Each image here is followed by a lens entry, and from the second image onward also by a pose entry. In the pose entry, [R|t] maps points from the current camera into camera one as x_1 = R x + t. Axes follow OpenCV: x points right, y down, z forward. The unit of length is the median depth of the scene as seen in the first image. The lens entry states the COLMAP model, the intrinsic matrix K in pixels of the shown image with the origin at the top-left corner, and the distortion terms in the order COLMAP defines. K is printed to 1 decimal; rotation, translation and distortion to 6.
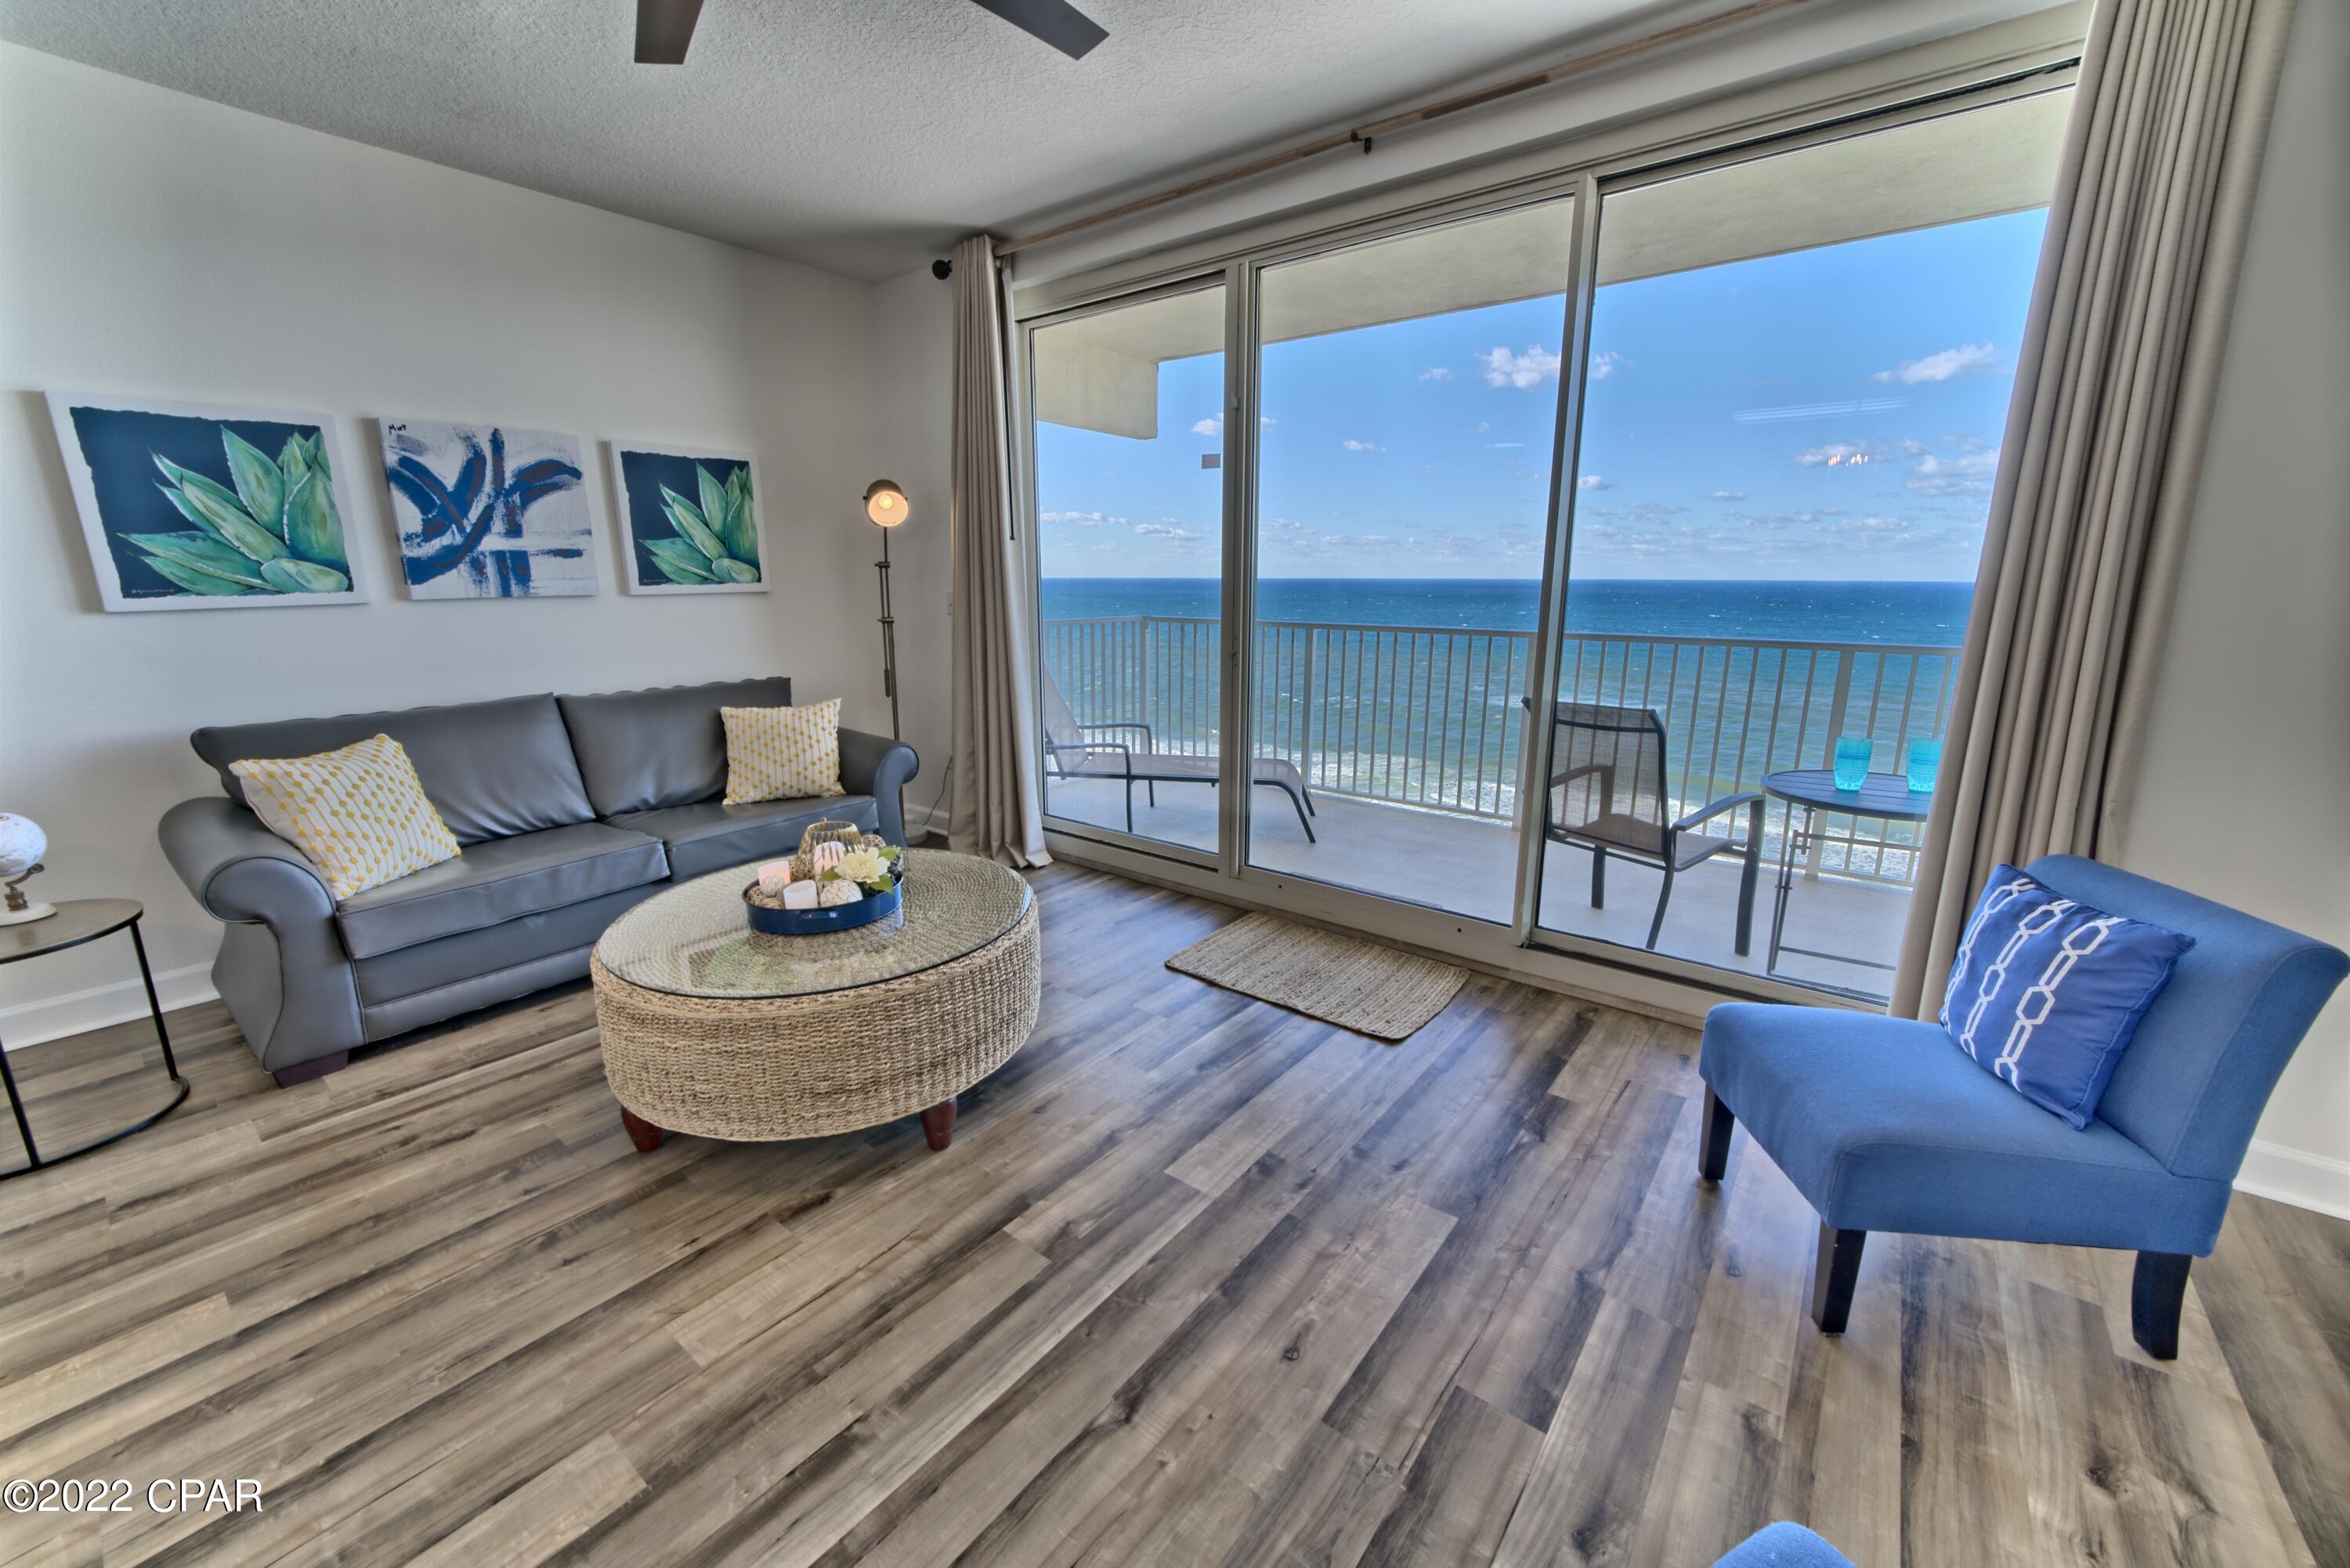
lens RADIAL K [[909.6, 0, 1174.5], [0, 909.6, 772.9], [0, 0, 1]] dist [-0.010076, 0.002895]
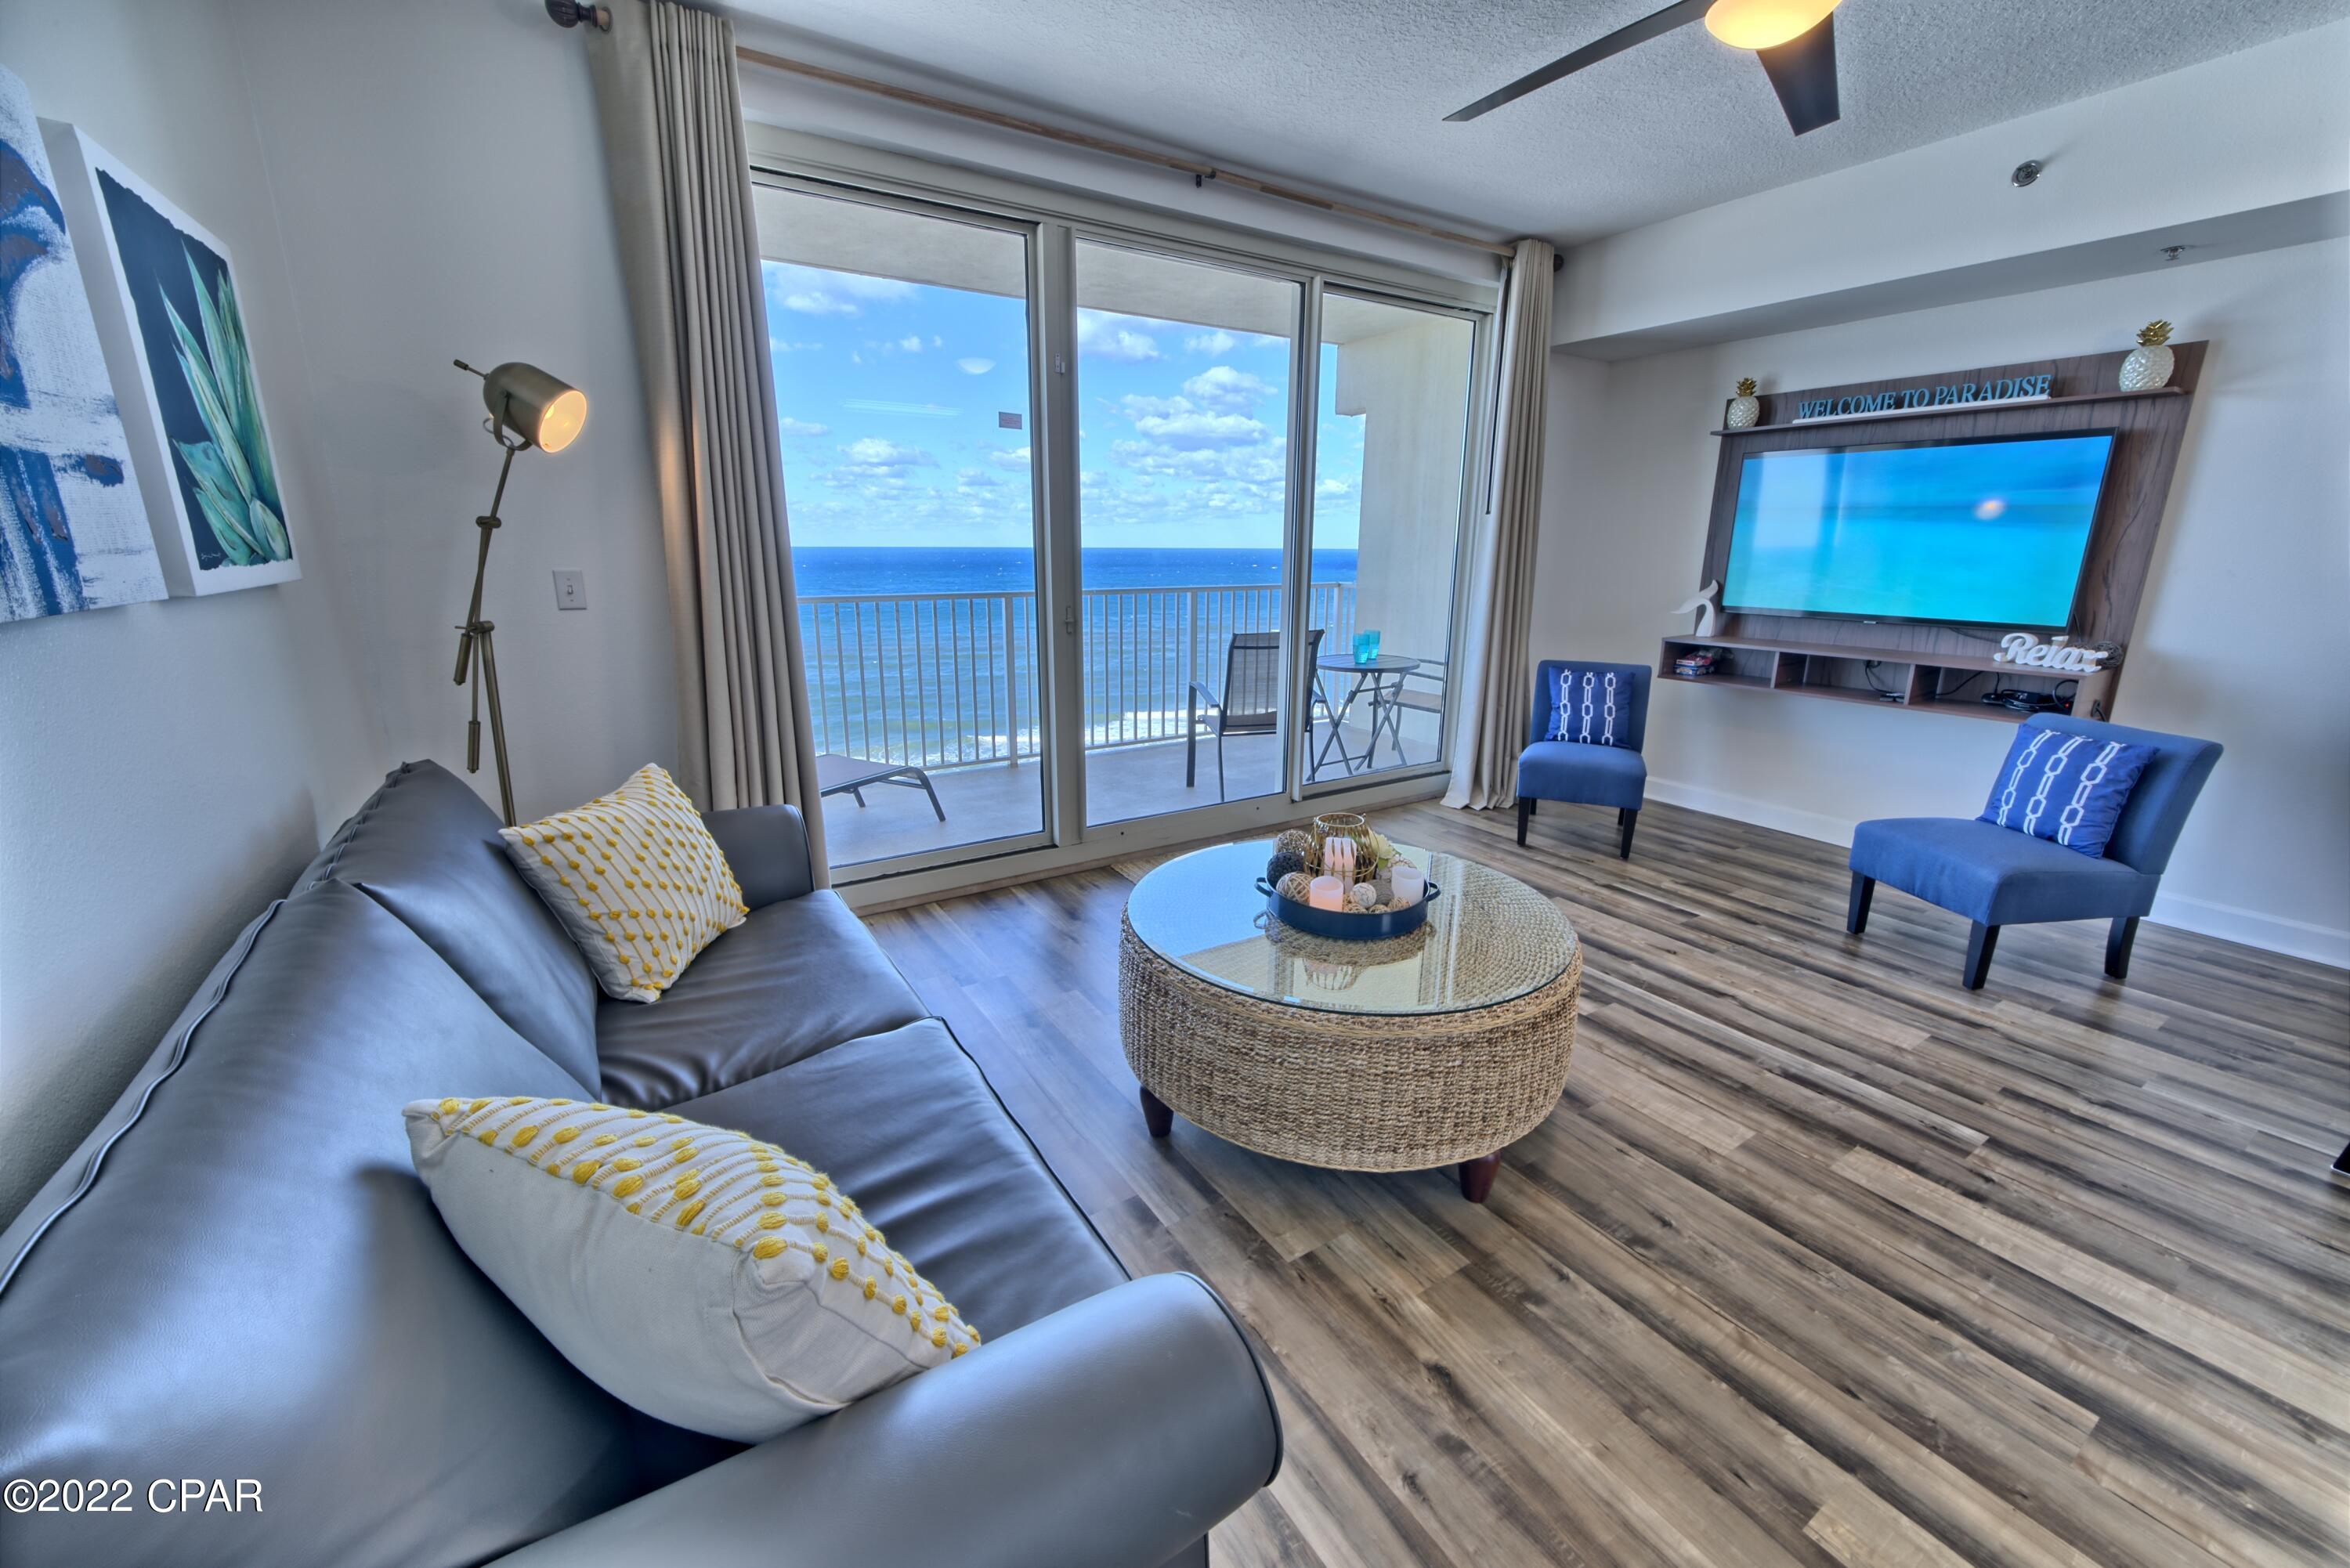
lens RADIAL K [[909.6, 0, 1175.5], [0, 909.6, 775.3], [0, 0, 1]] dist [-0.010076, 0.002895]
pose [[0.331563, -0.232082, 0.914442, -1.058754], [0.197686, 0.964844, 0.173196, -0.147570], [-0.922489, 0.123347, 0.365786, 0.680688]]
